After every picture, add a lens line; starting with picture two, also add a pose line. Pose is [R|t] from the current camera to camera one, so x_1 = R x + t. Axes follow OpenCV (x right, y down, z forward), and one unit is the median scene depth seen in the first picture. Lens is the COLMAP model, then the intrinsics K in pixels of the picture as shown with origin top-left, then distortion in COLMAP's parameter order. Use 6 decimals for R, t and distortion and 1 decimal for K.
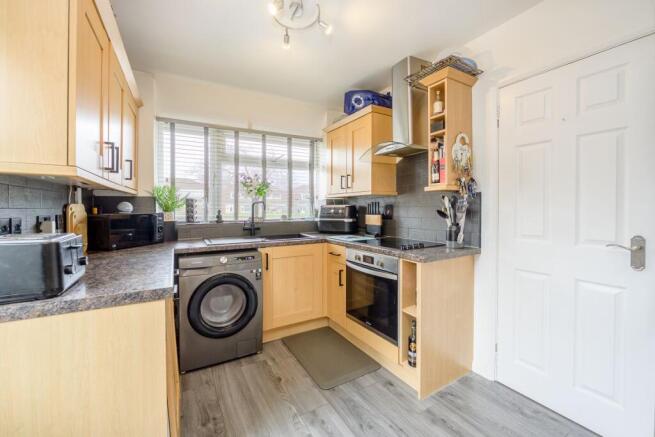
lens RADIAL K [[266.3, 0, 326.5], [0, 266.3, 207.8], [0, 0, 1]] dist [-0.000694, 0.000012]
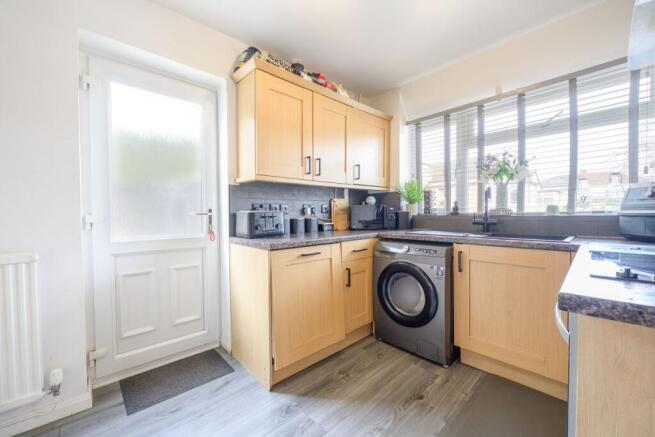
lens RADIAL K [[265.0, 0, 327.5], [0, 265.0, 218.5], [0, 0, 1]] dist [-0.001252, -0.000096]
pose [[0.232690, 0.017917, -0.972386, 0.456970], [0.006736, 0.999777, 0.020033, 0.055855], [0.972528, -0.011211, 0.232517, 0.441790]]
